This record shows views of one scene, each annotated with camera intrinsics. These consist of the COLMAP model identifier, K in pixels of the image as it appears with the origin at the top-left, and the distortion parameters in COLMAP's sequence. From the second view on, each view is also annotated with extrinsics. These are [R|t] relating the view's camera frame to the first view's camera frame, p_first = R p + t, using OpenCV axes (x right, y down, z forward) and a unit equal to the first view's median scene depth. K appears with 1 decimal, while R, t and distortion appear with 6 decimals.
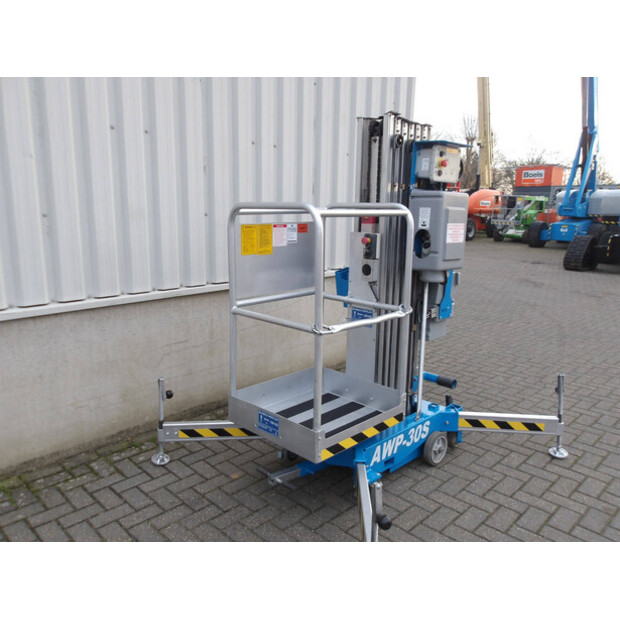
lens RADIAL K [[509.4, 0, 312.1], [0, 509.4, 307.7], [0, 0, 1]] dist [0.001078, 0.002484]
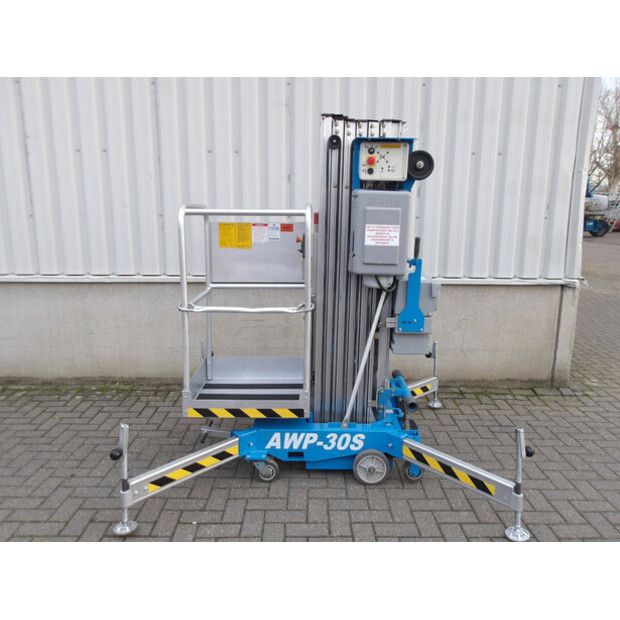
lens RADIAL K [[509.4, 0, 312.1], [0, 509.4, 307.7], [0, 0, 1]] dist [0.001078, 0.002484]
pose [[0.705651, 0.126904, -0.697102, 0.851968], [-0.139438, 0.989463, 0.038979, -0.035653], [0.694704, 0.069697, 0.715911, 0.264264]]
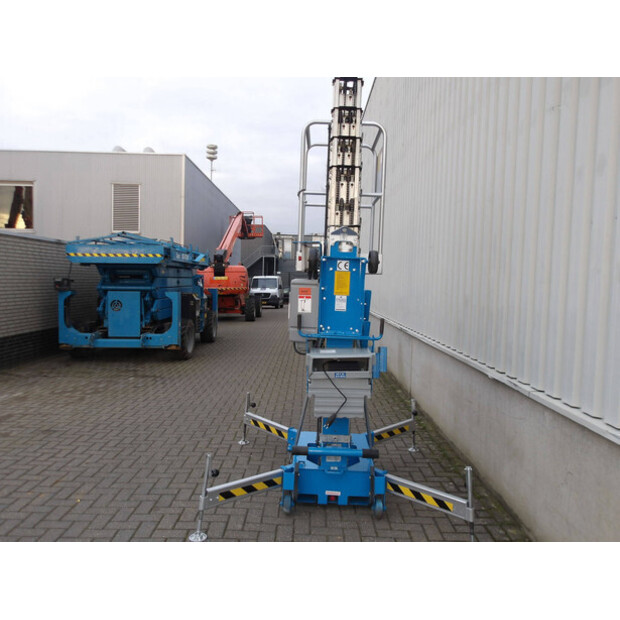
lens RADIAL K [[513.4, 0, 310.0], [0, 513.4, 310.0], [0, 0, 1]] dist [0.013088, 0.005412]
pose [[-0.714114, 0.006596, -0.699998, 1.159719], [-0.179200, 0.964914, 0.191906, -0.408060], [0.676704, 0.262483, -0.687877, 1.937491]]
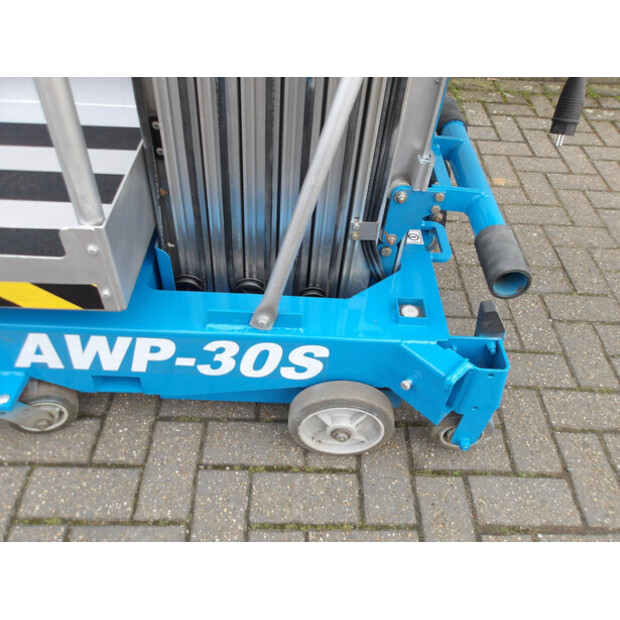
lens RADIAL K [[509.4, 0, 312.1], [0, 509.4, 307.7], [0, 0, 1]] dist [0.001078, 0.002484]
pose [[0.704872, 0.528325, -0.473316, 0.376996], [-0.186460, 0.781806, 0.594989, 0.037570], [0.684389, -0.331137, 0.649585, 0.881708]]
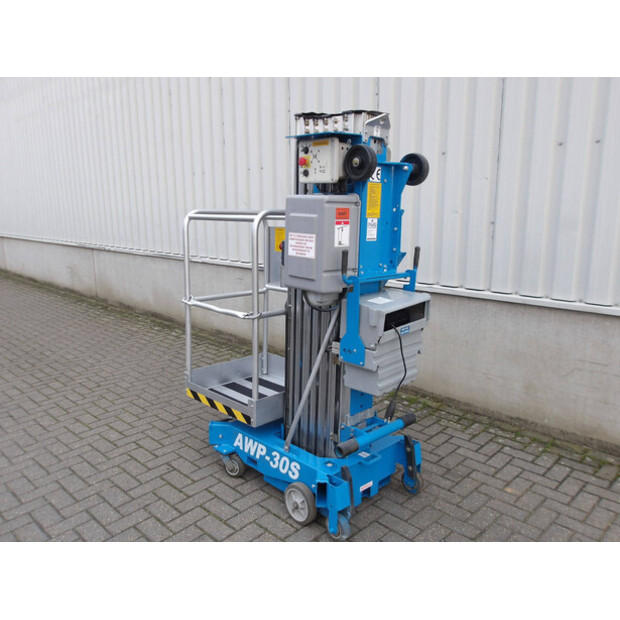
lens RADIAL K [[509.4, 0, 312.1], [0, 509.4, 307.7], [0, 0, 1]] dist [0.001078, 0.002484]
pose [[0.005959, 0.175189, -0.984517, 1.102361], [-0.213280, 0.962103, 0.169910, -0.193095], [0.976973, 0.208965, 0.043097, 1.005867]]
